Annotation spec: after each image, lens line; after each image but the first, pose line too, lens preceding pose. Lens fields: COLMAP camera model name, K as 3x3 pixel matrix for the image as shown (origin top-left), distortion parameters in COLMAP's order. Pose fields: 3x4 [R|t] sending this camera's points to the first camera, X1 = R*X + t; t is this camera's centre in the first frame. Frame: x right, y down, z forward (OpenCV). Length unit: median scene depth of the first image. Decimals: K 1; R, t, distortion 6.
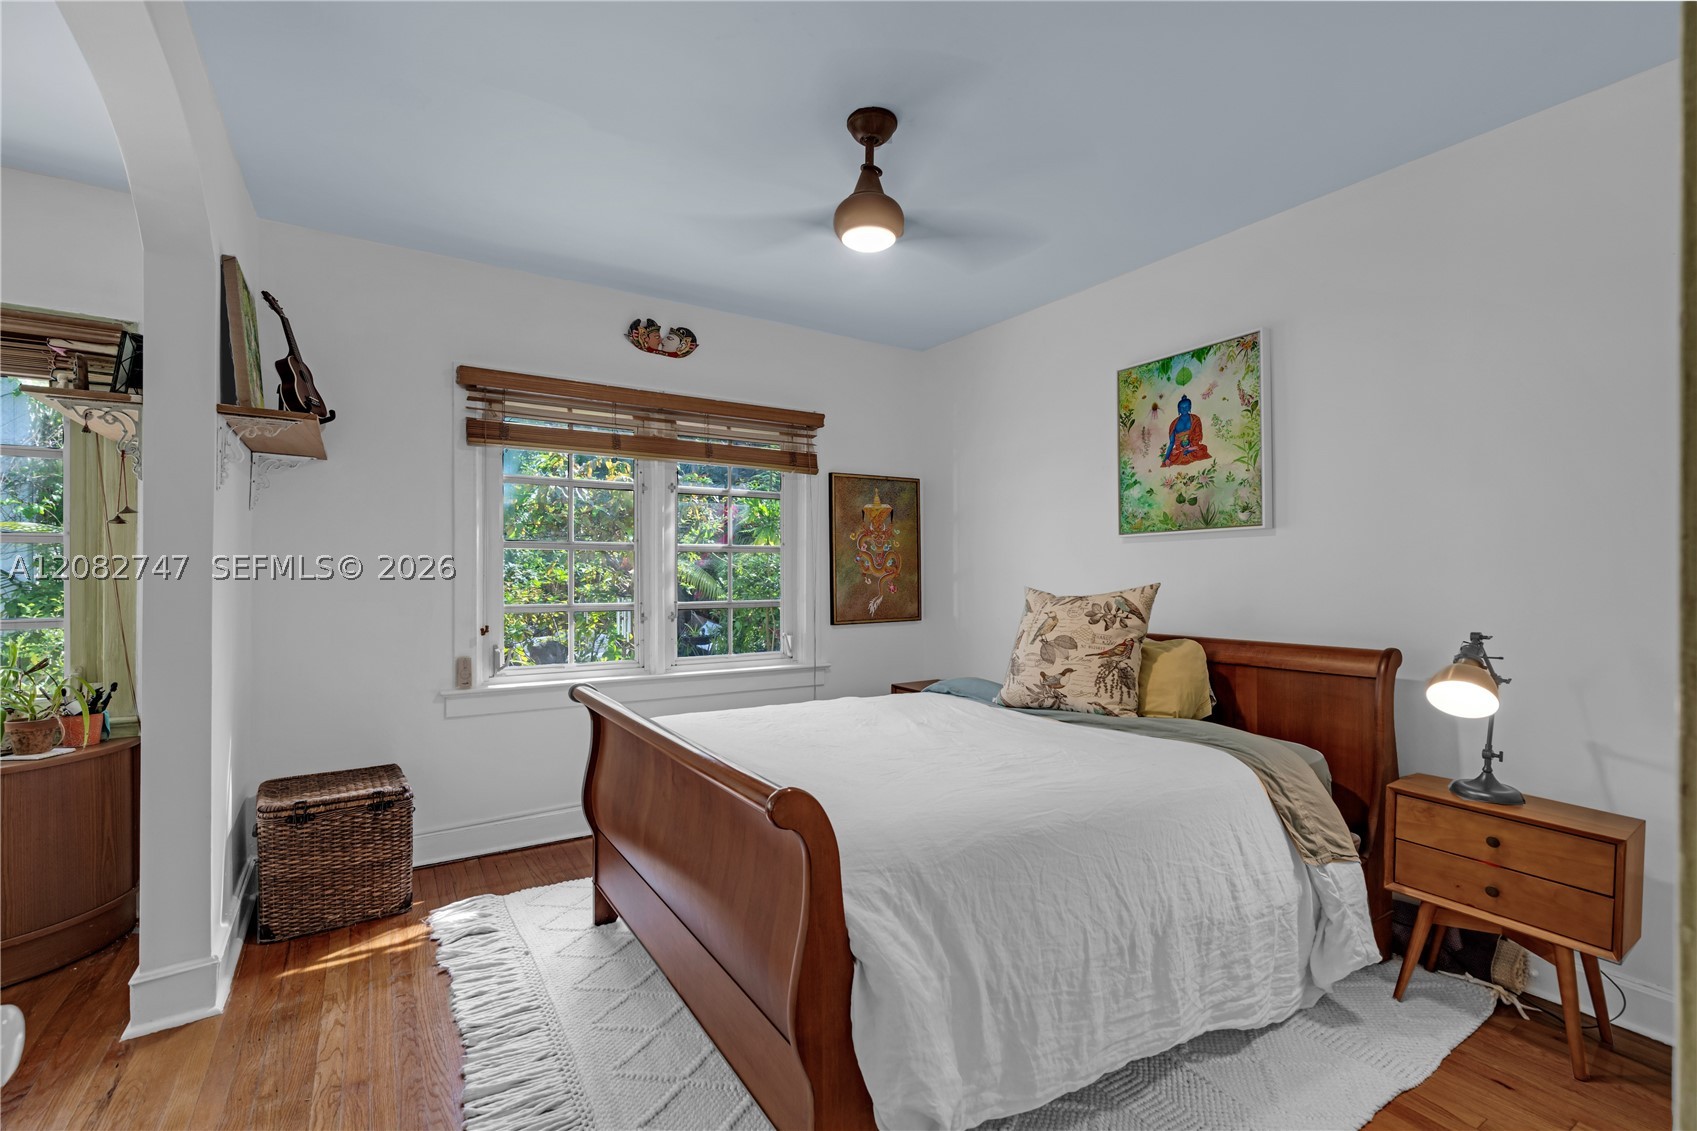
lens RADIAL K [[774.4, 0, 857.8], [0, 774.4, 567.4], [0, 0, 1]] dist [-0.001354, 0.002081]
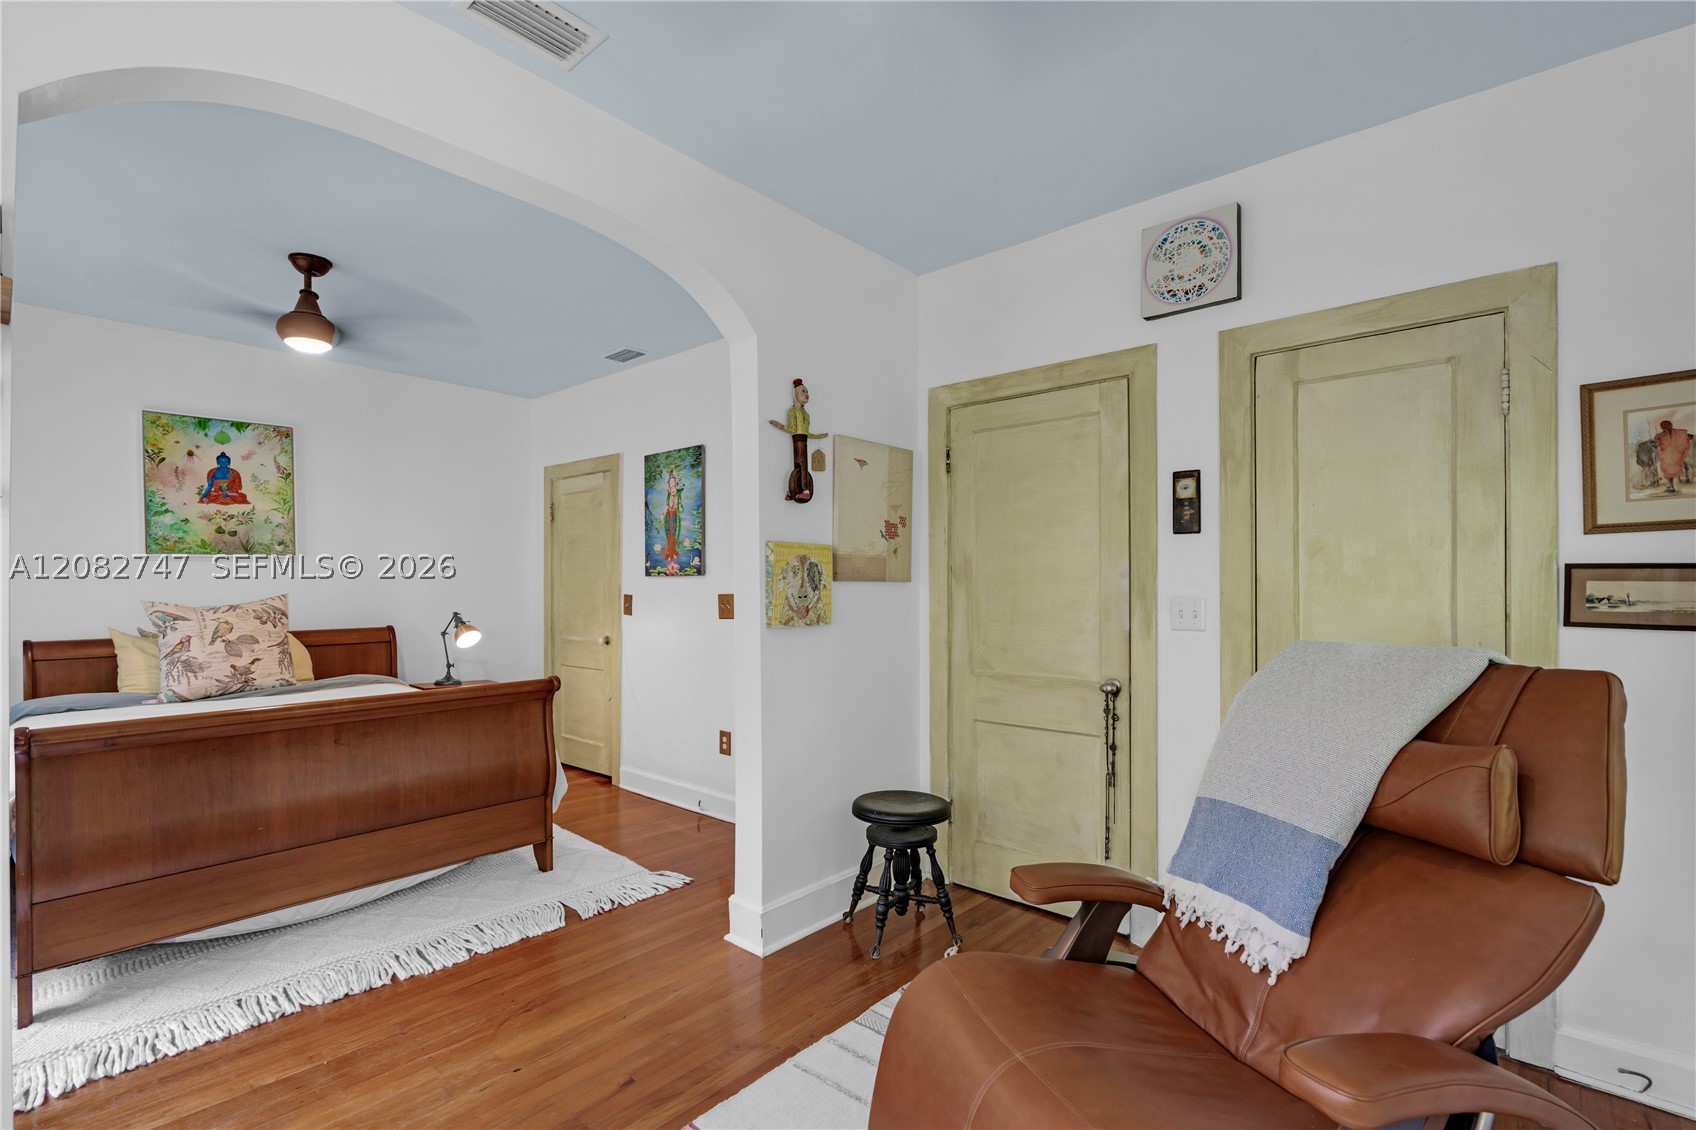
lens RADIAL K [[773.9, 0, 850.1], [0, 773.9, 584.2], [0, 0, 1]] dist [-0.001354, 0.002081]
pose [[-0.280079, -0.004088, 0.959968, -1.152932], [-0.007868, 0.999967, 0.001963, -0.007926], [-0.959945, -0.007003, -0.280102, 0.342487]]
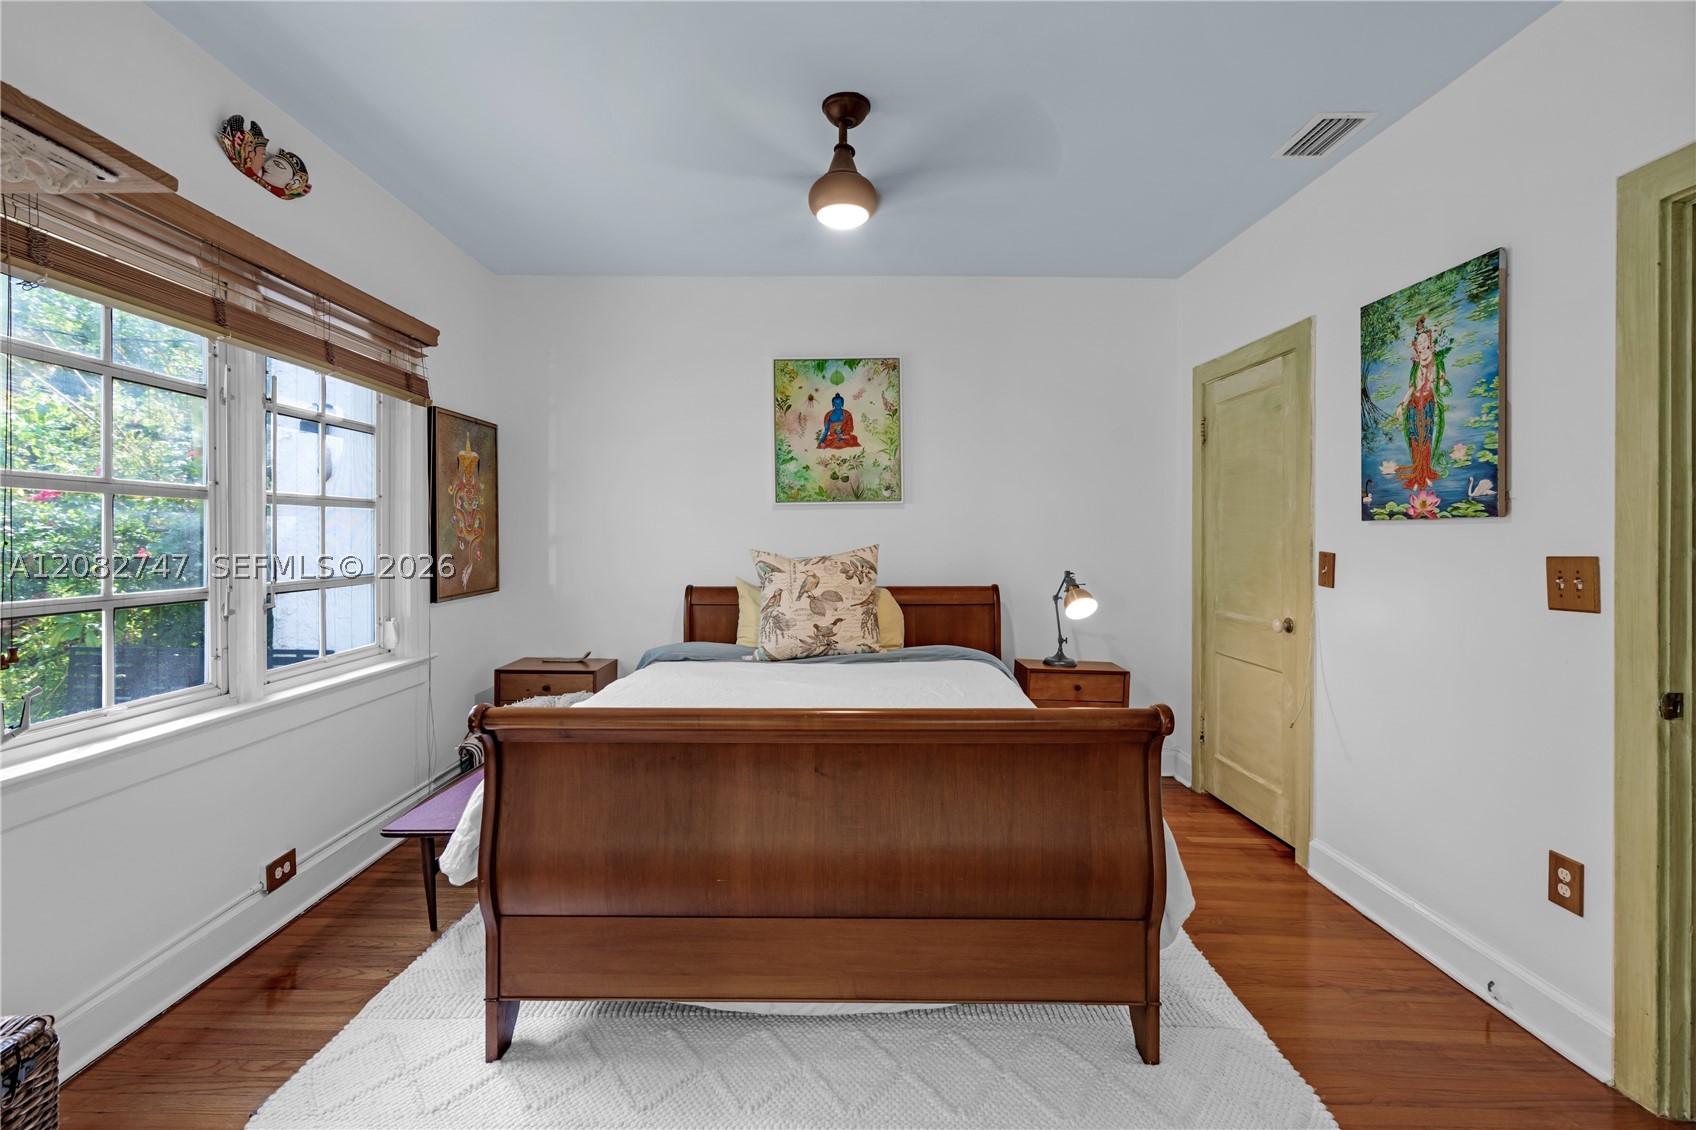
lens RADIAL K [[773.9, 0, 833.5], [0, 773.9, 535.3], [0, 0, 1]] dist [-0.001354, 0.002081]
pose [[0.540540, -0.002783, 0.841313, -0.632426], [-0.007926, 0.999933, 0.008401, -0.004244], [-0.841281, -0.011210, 0.540482, 0.332033]]
